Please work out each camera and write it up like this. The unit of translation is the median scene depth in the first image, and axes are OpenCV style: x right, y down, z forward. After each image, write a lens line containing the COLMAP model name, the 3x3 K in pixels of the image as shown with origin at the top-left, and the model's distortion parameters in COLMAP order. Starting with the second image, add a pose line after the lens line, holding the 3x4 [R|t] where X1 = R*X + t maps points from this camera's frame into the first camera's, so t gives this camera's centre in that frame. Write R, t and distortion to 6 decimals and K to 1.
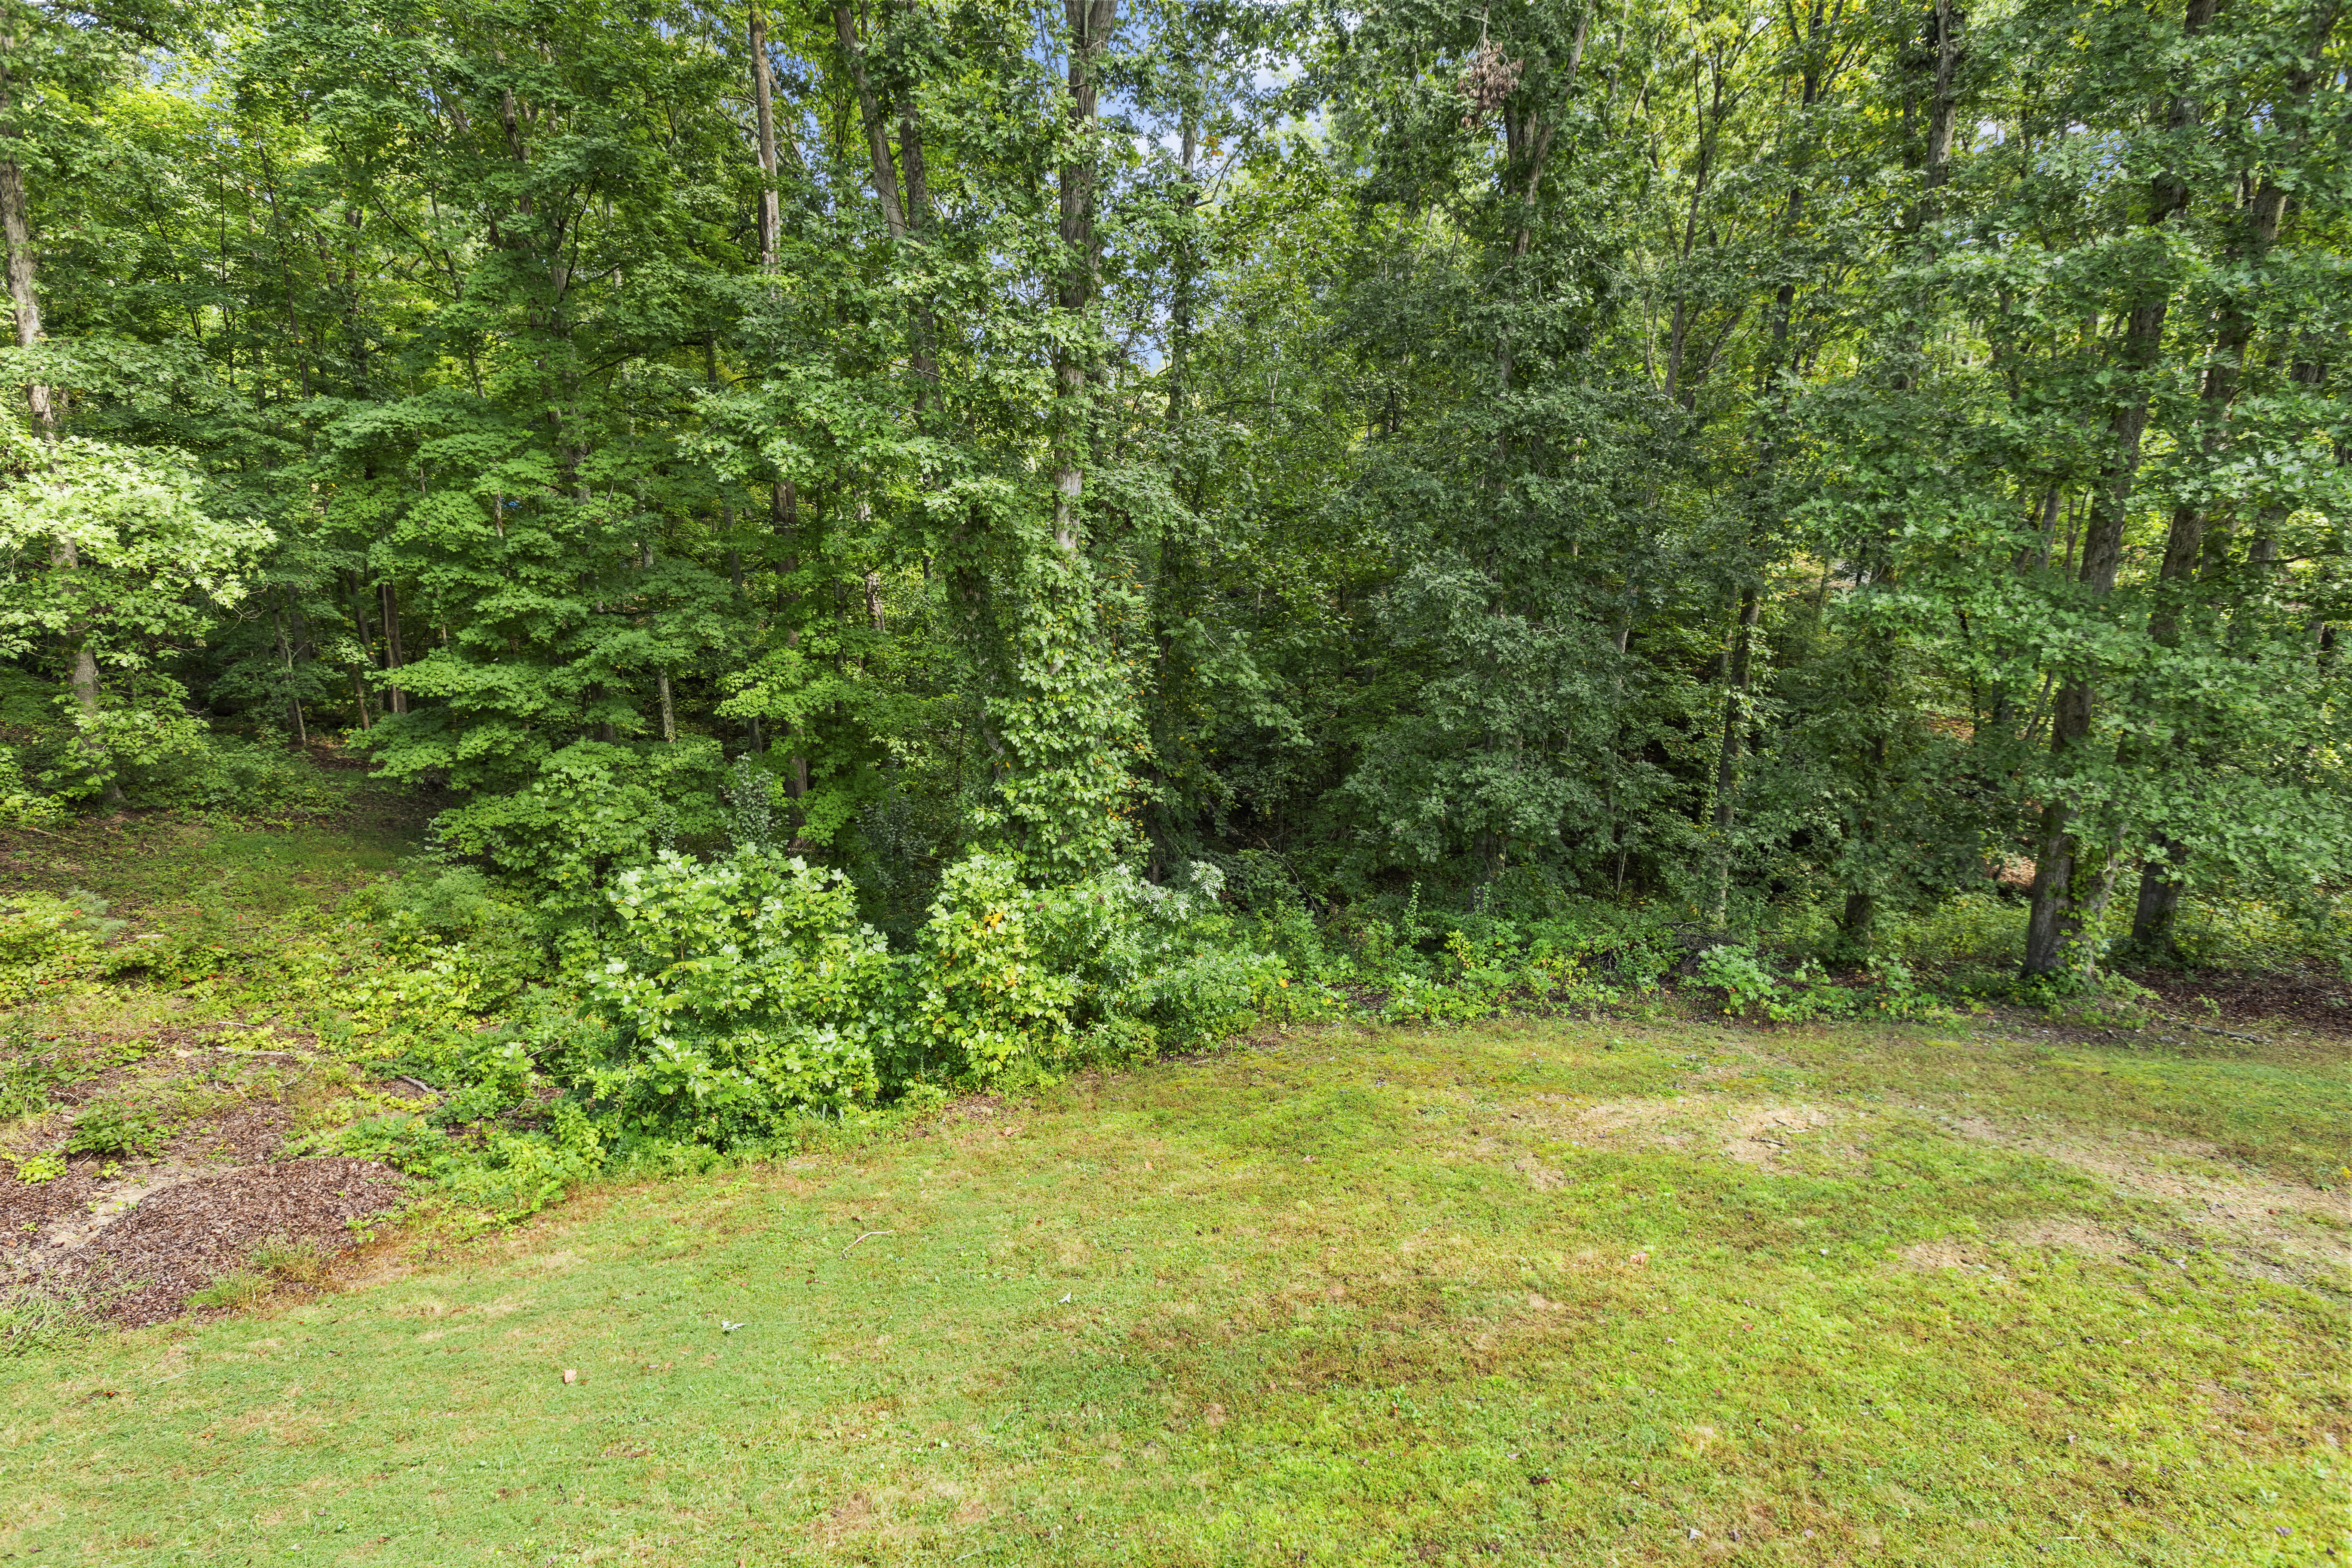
lens RADIAL K [[1252.0, 0, 1176.0], [0, 1252.0, 784.0], [0, 0, 1]] dist [-0.016919, 0.019444]
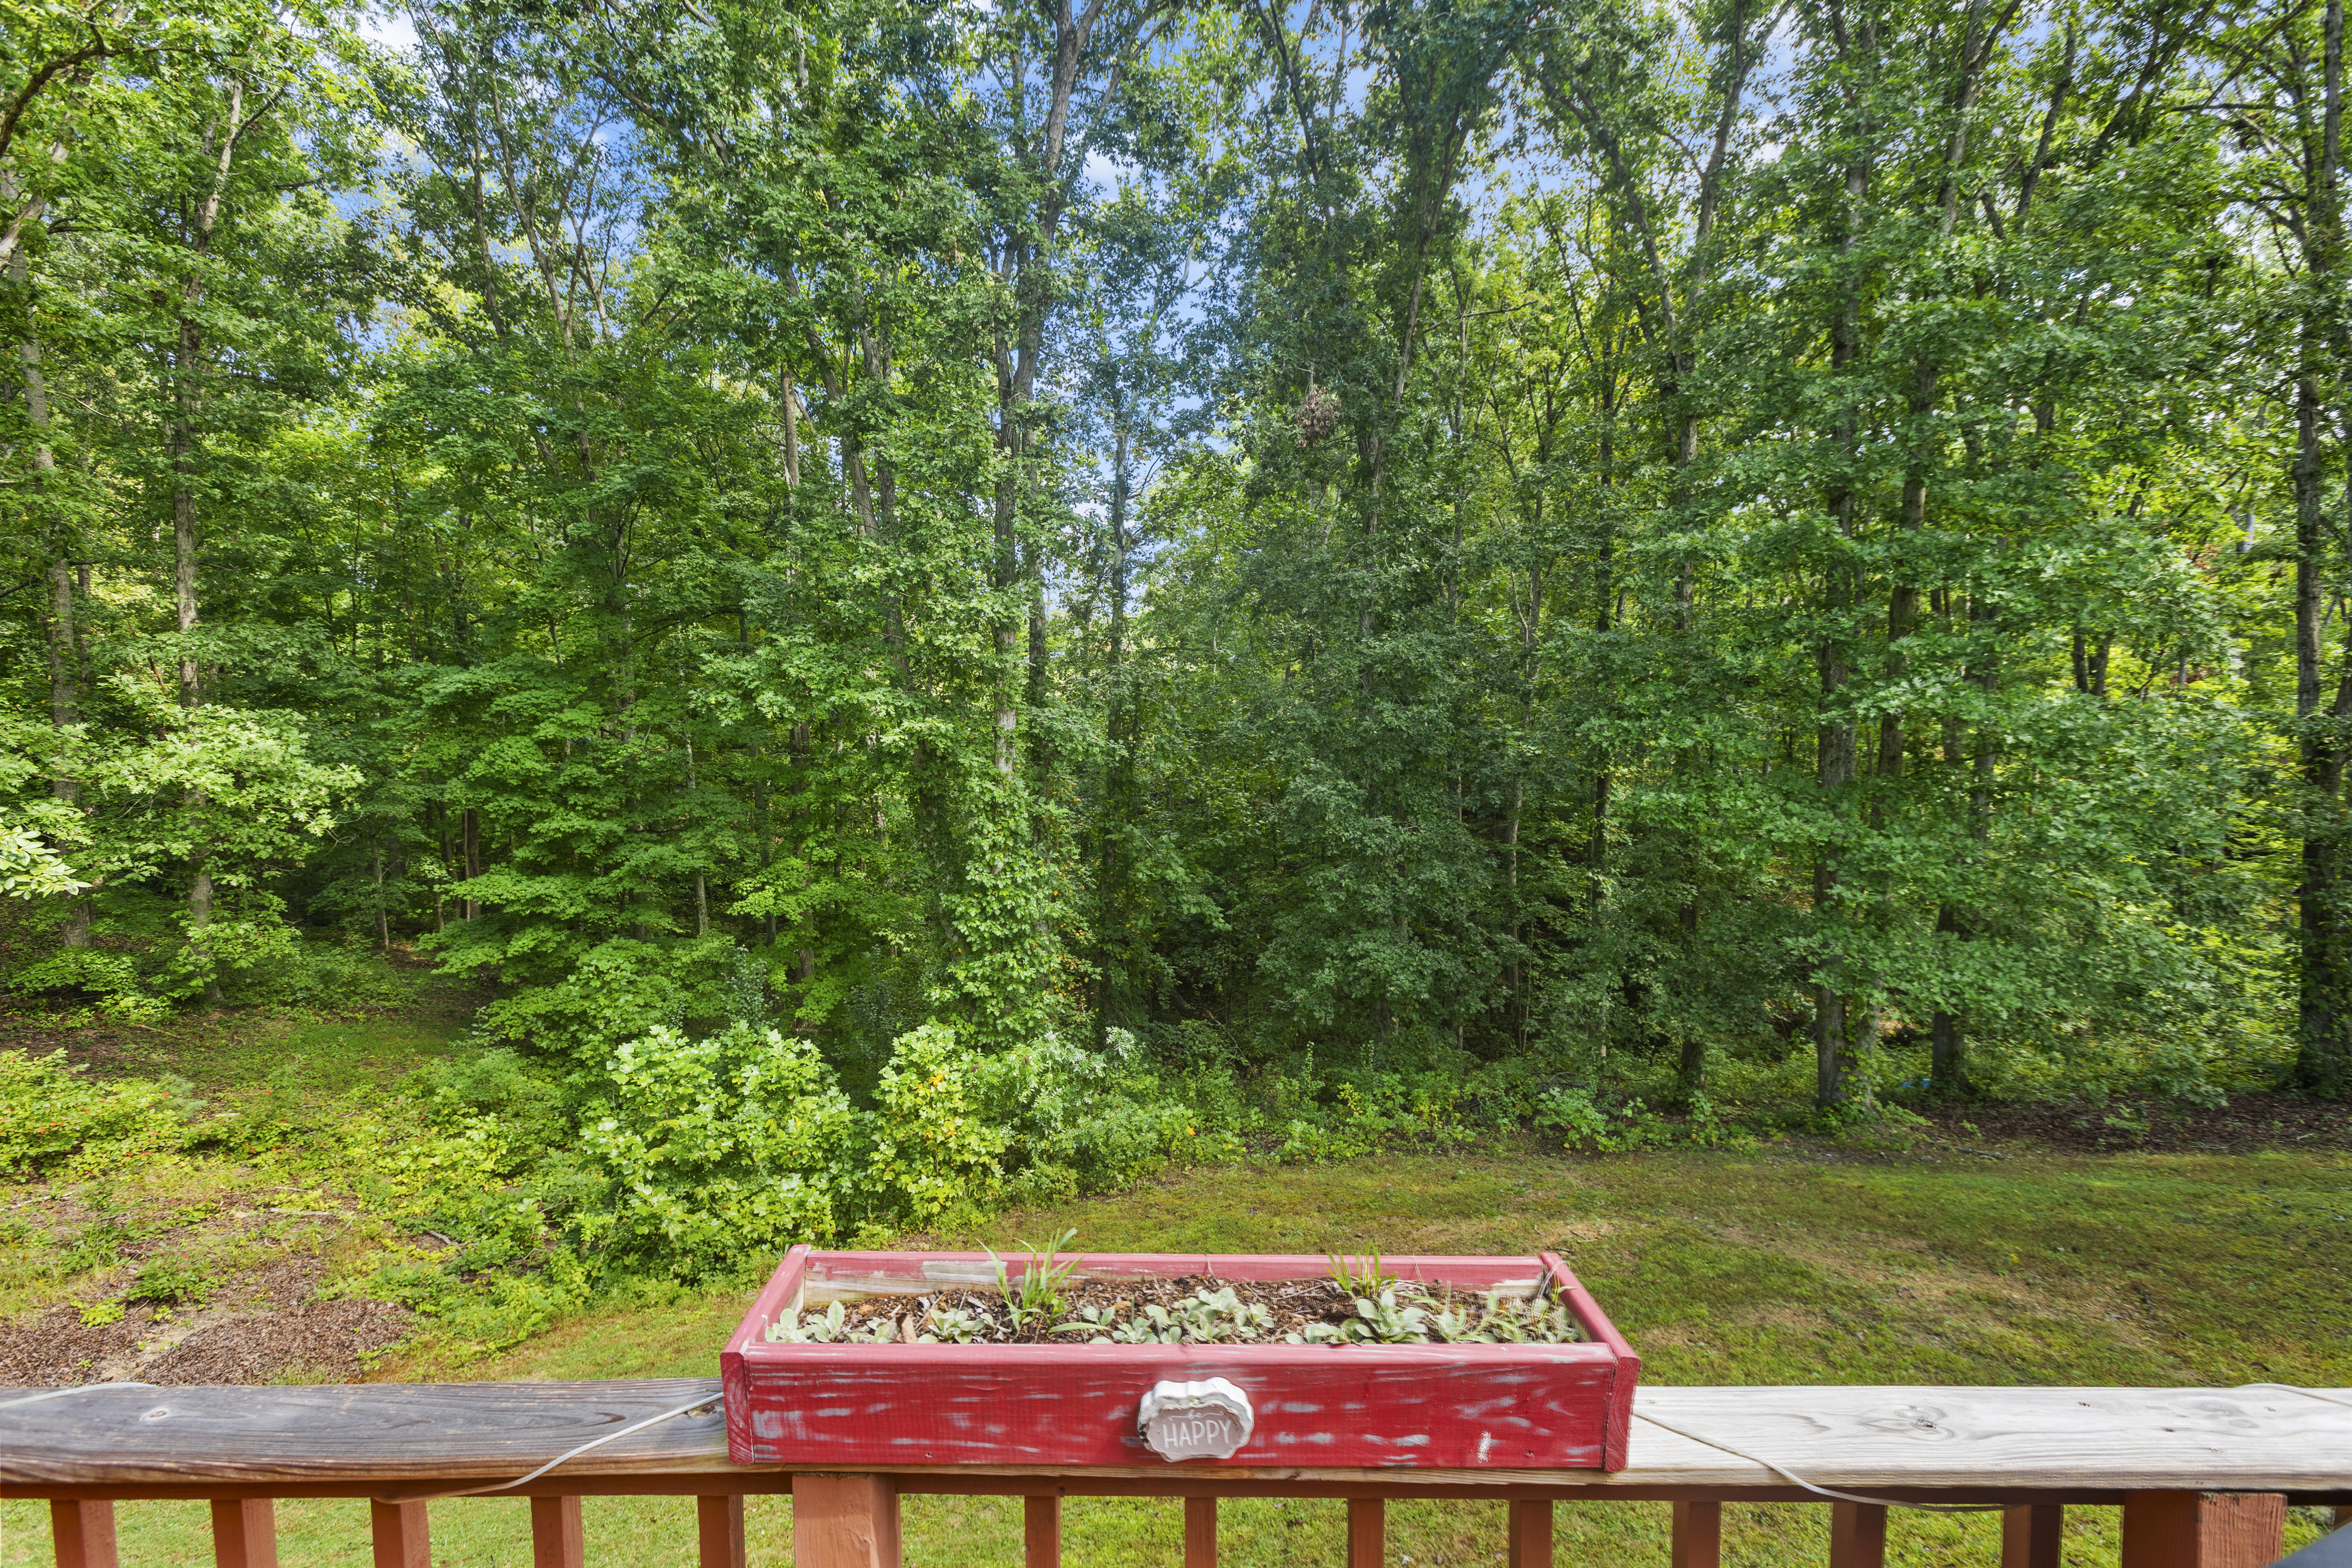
lens RADIAL K [[1098.5, 0, 1178.1], [0, 1098.5, 797.8], [0, 0, 1]] dist [-0.011115, 0.011683]
pose [[0.999704, -0.024021, 0.003734, 0.080165], [0.024310, 0.987787, -0.153900, 0.008462], [0.000008, 0.153945, 0.988079, -0.069551]]
